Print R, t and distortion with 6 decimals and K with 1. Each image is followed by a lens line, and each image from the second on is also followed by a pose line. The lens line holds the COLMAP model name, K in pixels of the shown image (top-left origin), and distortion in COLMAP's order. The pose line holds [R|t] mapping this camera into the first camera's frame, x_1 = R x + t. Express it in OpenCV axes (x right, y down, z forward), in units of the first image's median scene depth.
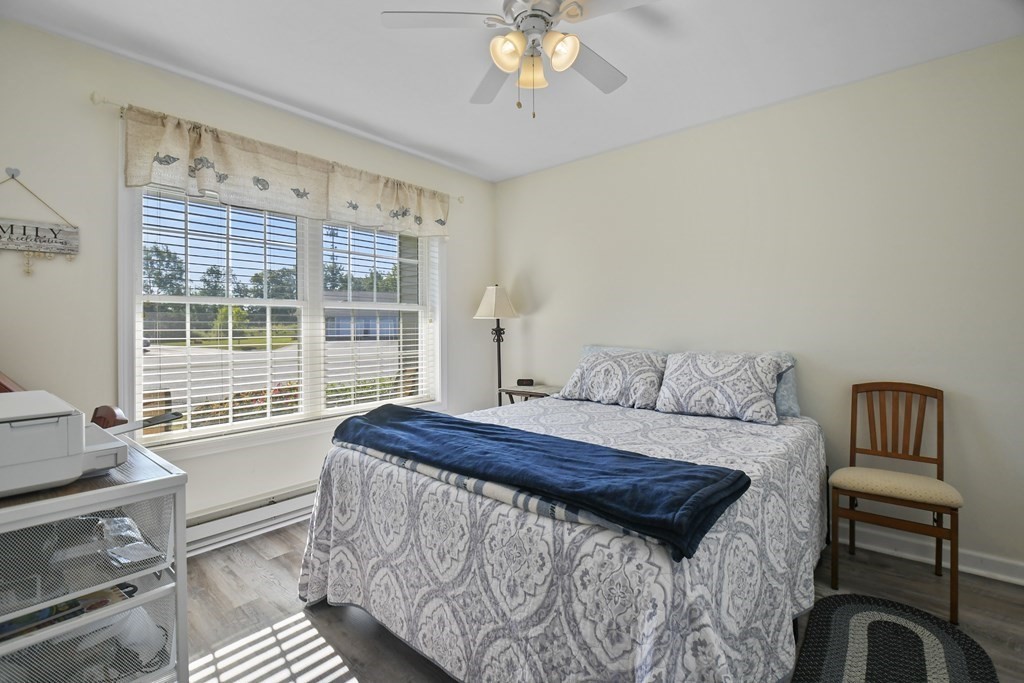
lens RADIAL K [[464.7, 0, 508.9], [0, 464.7, 332.2], [0, 0, 1]] dist [0.009178, -0.000394]
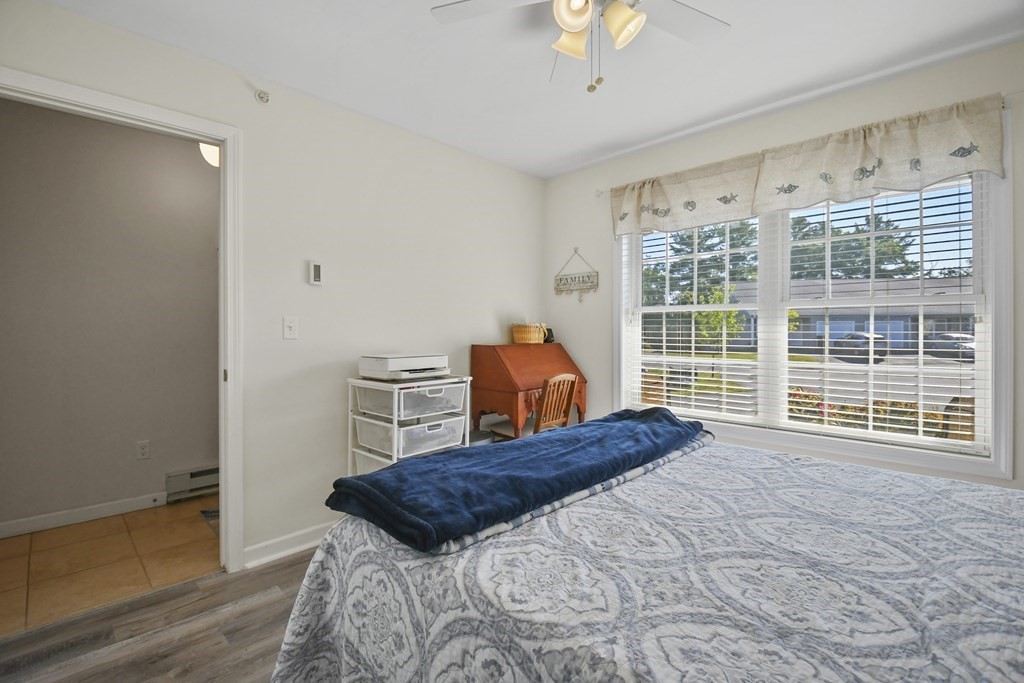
lens RADIAL K [[454.5, 0, 507.1], [0, 454.5, 348.9], [0, 0, 1]] dist [0.003428, -0.013775]
pose [[-0.065751, 0.049535, -0.996606, 0.811192], [-0.007580, 0.998713, 0.050140, -0.020021], [0.997807, 0.010851, -0.065291, 0.791312]]
